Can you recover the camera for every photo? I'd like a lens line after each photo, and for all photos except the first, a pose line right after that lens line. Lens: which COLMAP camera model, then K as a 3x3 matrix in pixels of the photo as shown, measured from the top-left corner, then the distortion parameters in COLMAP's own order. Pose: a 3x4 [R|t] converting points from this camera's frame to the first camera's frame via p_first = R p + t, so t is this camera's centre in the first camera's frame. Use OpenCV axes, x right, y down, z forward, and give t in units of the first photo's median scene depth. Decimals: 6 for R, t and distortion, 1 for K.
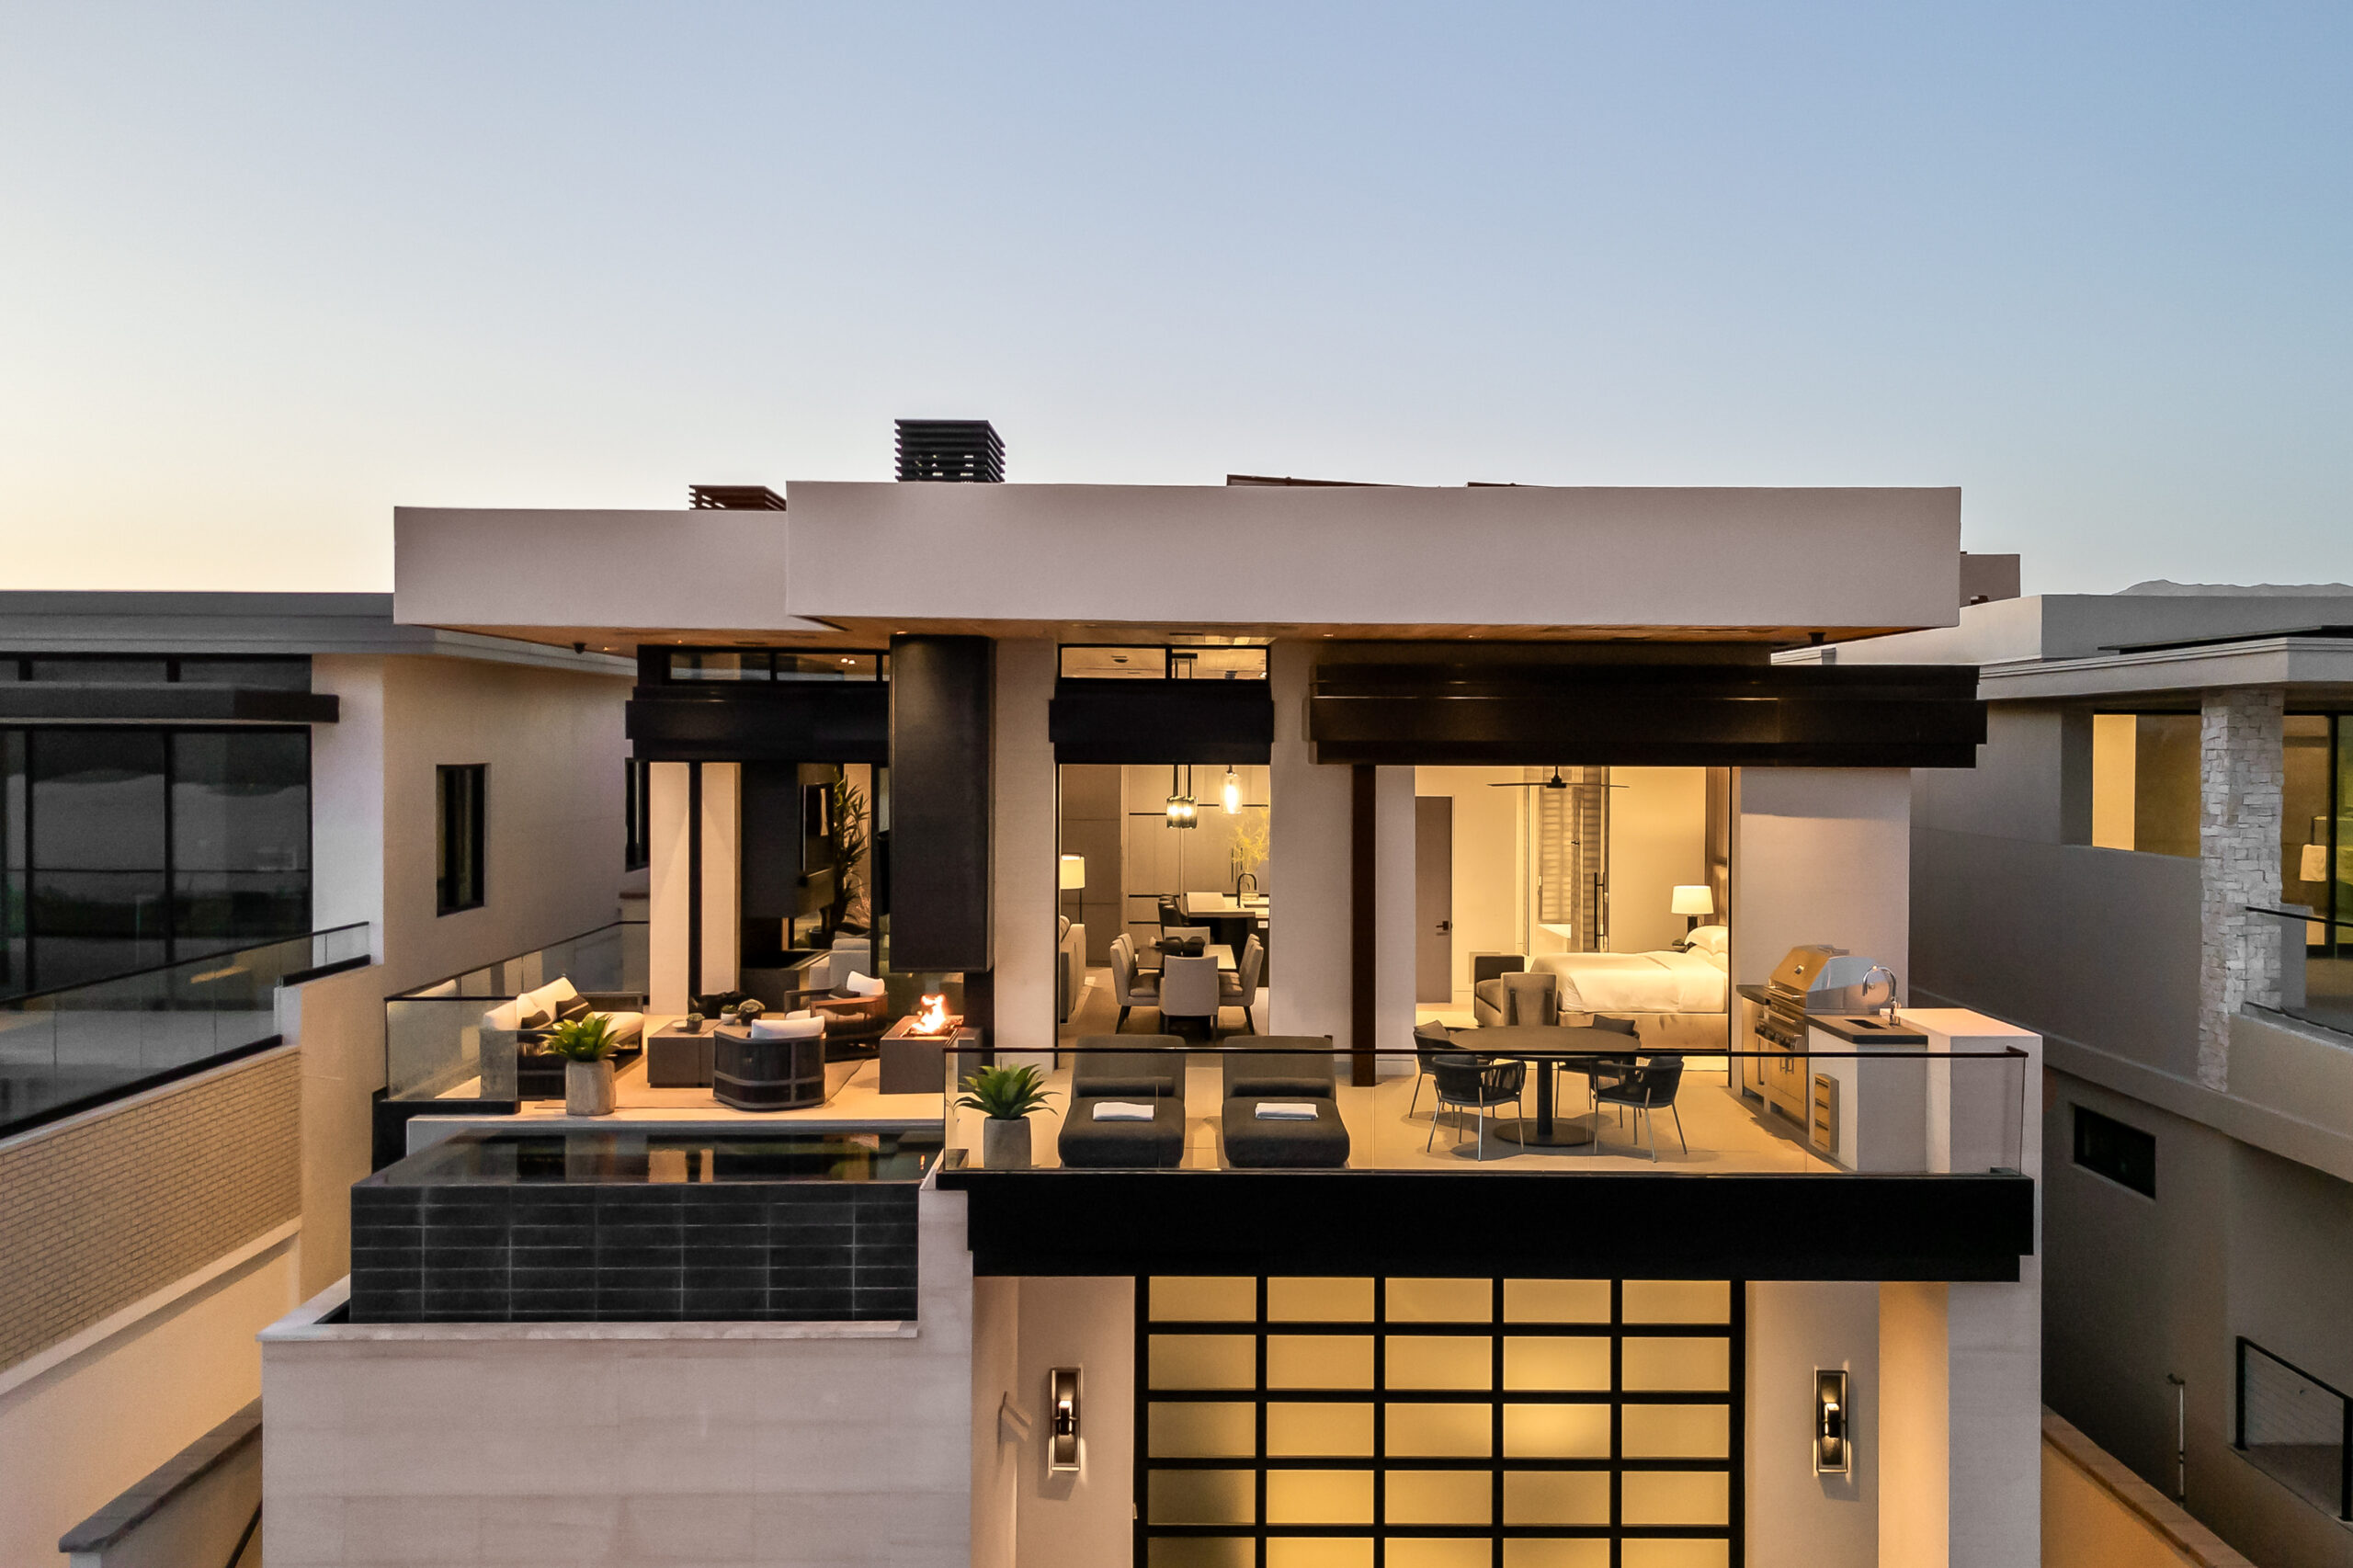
lens RADIAL K [[1913.4, 0, 1237.7], [0, 1913.4, 761.4], [0, 0, 1]] dist [0.023730, -0.006923]
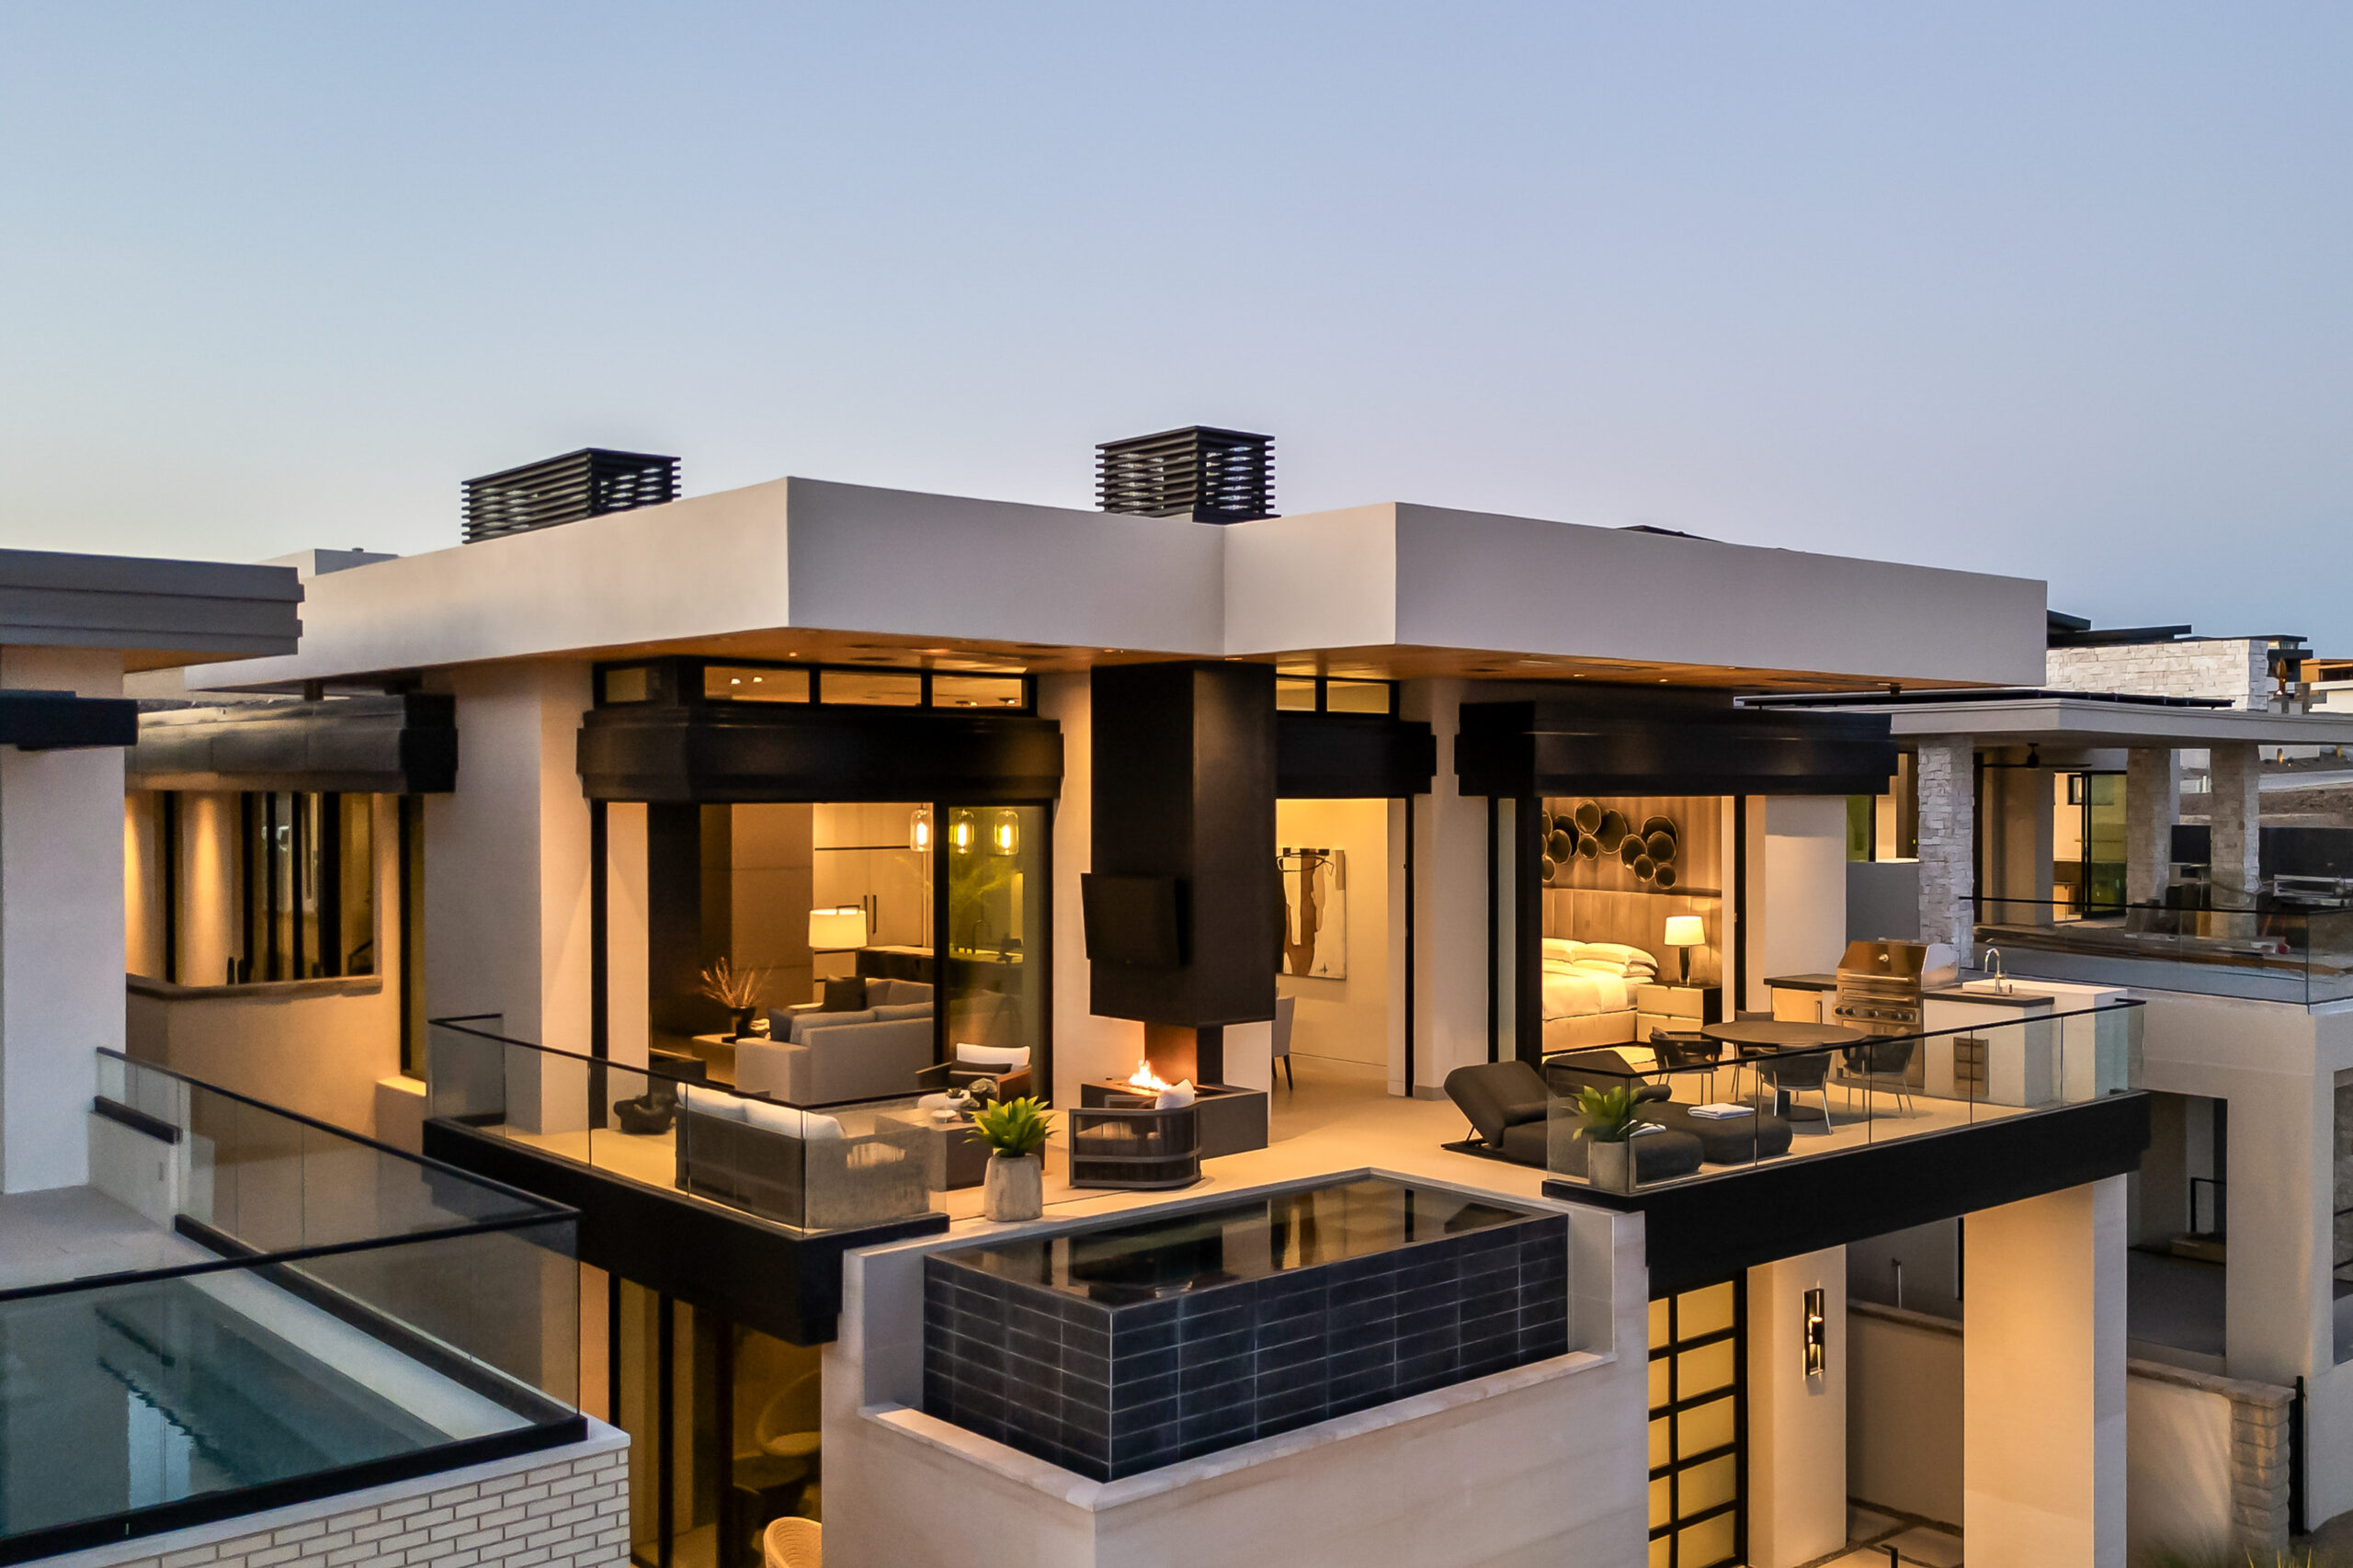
lens RADIAL K [[2095.3, 0, 1176.5], [0, 2095.3, 784.0], [0, 0, 1]] dist [0.054395, 0.000139]
pose [[0.758795, -0.004739, 0.651312, -0.835136], [0.009439, 0.999949, -0.003722, -0.002746], [-0.651261, 0.008972, 0.758801, 0.235223]]
